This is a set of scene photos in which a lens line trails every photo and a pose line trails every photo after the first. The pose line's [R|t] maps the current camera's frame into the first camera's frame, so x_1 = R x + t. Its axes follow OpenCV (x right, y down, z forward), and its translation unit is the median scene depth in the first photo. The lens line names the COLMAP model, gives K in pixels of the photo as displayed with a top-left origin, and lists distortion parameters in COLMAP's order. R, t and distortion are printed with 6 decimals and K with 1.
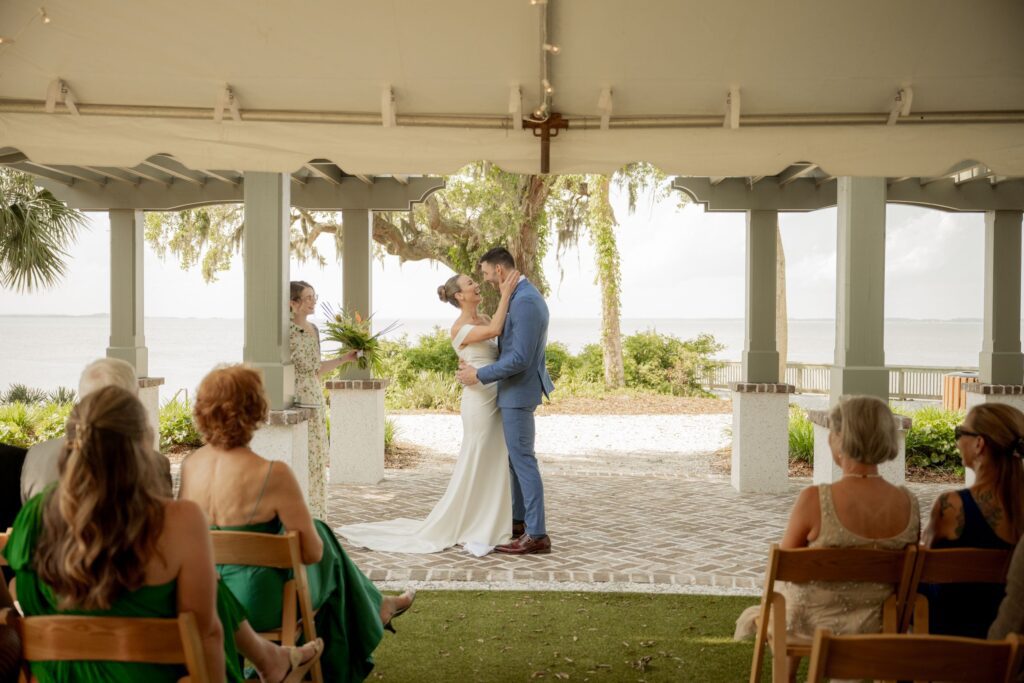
lens RADIAL K [[1187.2, 0, 492.5], [0, 1187.2, 341.0], [0, 0, 1]] dist [0.007304, -0.012630]
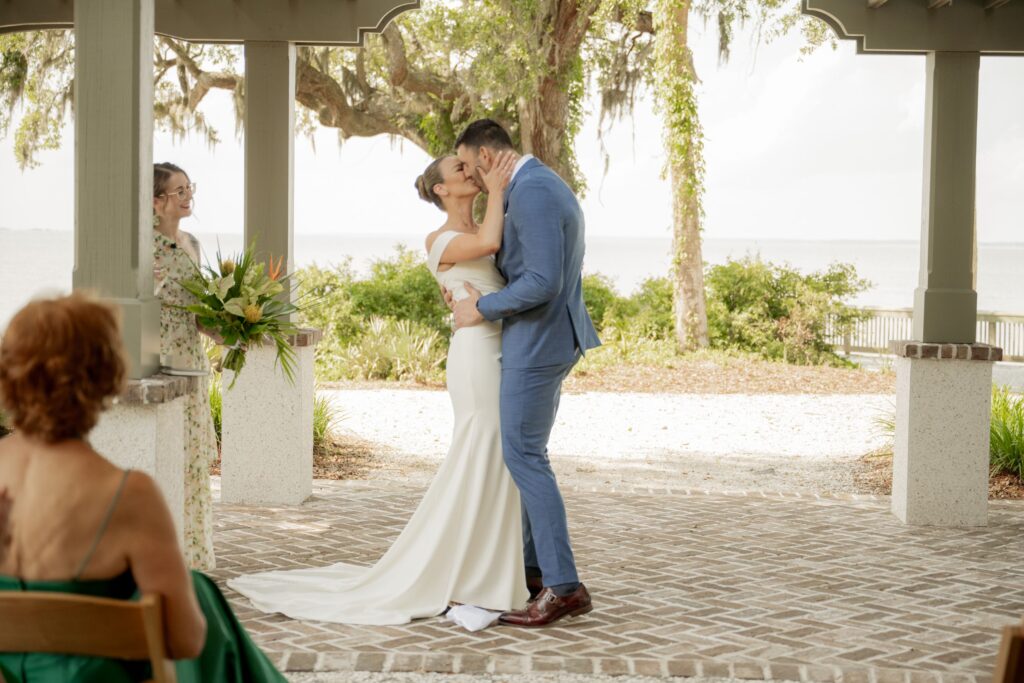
lens RADIAL K [[1903.2, 0, 509.6], [0, 1903.2, 357.1], [0, 0, 1]] dist [0.011410, -0.173079]
pose [[0.999857, 0.011421, 0.012490, -0.003105], [-0.011957, 0.998970, 0.043762, 0.002009], [-0.011978, -0.043905, 0.998964, 0.028900]]
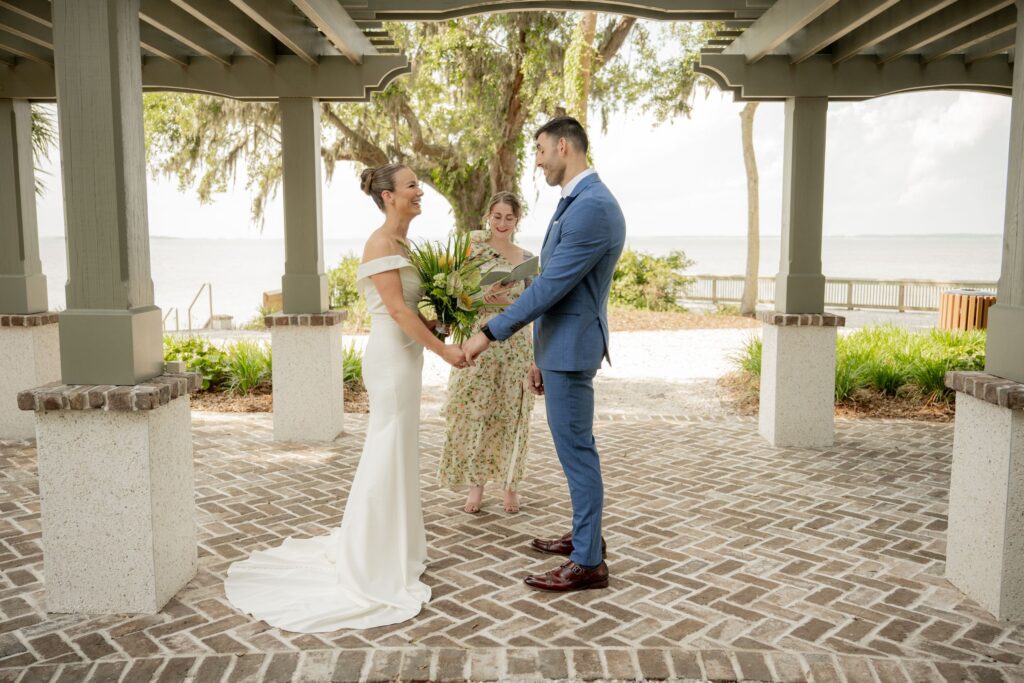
lens RADIAL K [[905.1, 0, 512.0], [0, 905.1, 341.5], [0, 0, 1]] dist [-0.005253, -0.001008]
pose [[0.999175, -0.010808, 0.039135, 0.001519], [0.007011, 0.995367, 0.095890, -0.004055], [-0.039990, -0.095536, 0.994622, 0.243010]]
